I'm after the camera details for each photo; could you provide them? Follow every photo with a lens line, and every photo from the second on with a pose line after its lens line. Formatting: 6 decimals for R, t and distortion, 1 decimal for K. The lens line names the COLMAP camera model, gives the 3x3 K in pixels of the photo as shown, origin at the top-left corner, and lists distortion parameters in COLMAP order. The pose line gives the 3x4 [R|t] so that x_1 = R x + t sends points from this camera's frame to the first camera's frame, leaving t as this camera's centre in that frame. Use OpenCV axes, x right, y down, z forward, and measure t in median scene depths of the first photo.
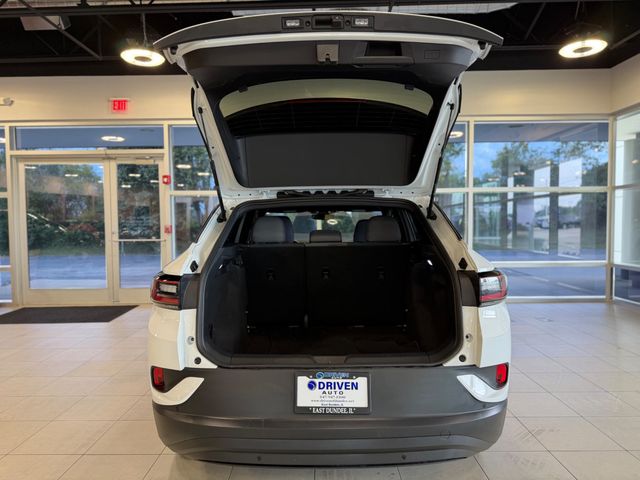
lens RADIAL K [[450.3, 0, 320.0], [0, 450.3, 240.0], [0, 0, 1]] dist [0.022225, -0.006241]
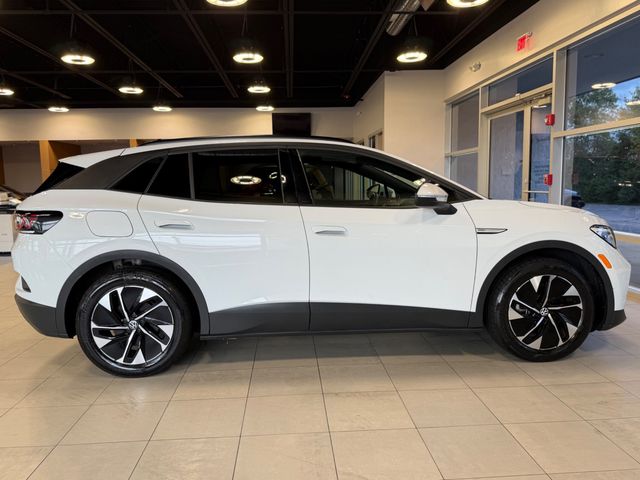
lens RADIAL K [[499.5, 0, 320.0], [0, 499.5, 240.0], [0, 0, 1]] dist [0.037016, -0.004257]
pose [[0.070240, 0.126458, -0.989482, 2.133160], [-0.025099, 0.991842, 0.124978, -0.069892], [0.997214, 0.016056, 0.072841, 1.890542]]
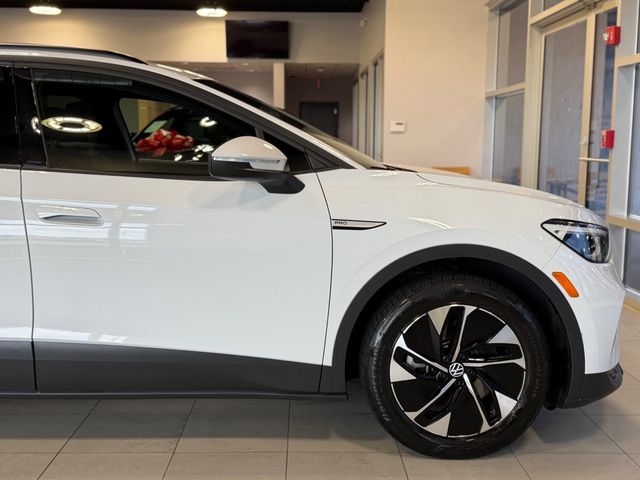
lens RADIAL K [[784.4, 0, 320.0], [0, 784.4, 240.0], [0, 0, 1]] dist [0.212666, -0.547170]
pose [[0.025156, 0.143257, -0.989366, 1.990412], [-0.049172, 0.988658, 0.141904, -0.082982], [0.998473, 0.045079, 0.031915, 2.445832]]
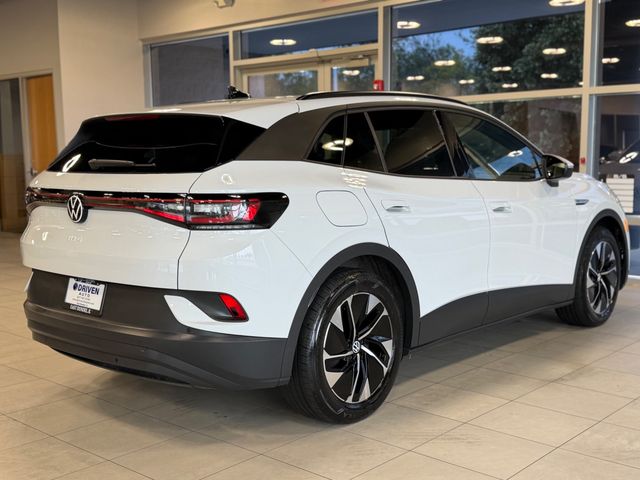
lens RADIAL K [[784.4, 0, 320.0], [0, 784.4, 240.0], [0, 0, 1]] dist [0.212666, -0.547170]
pose [[0.749430, 0.078097, -0.657461, 1.627986], [-0.027951, 0.995865, 0.086434, 0.016956], [0.661493, -0.046399, 0.748514, -0.073779]]
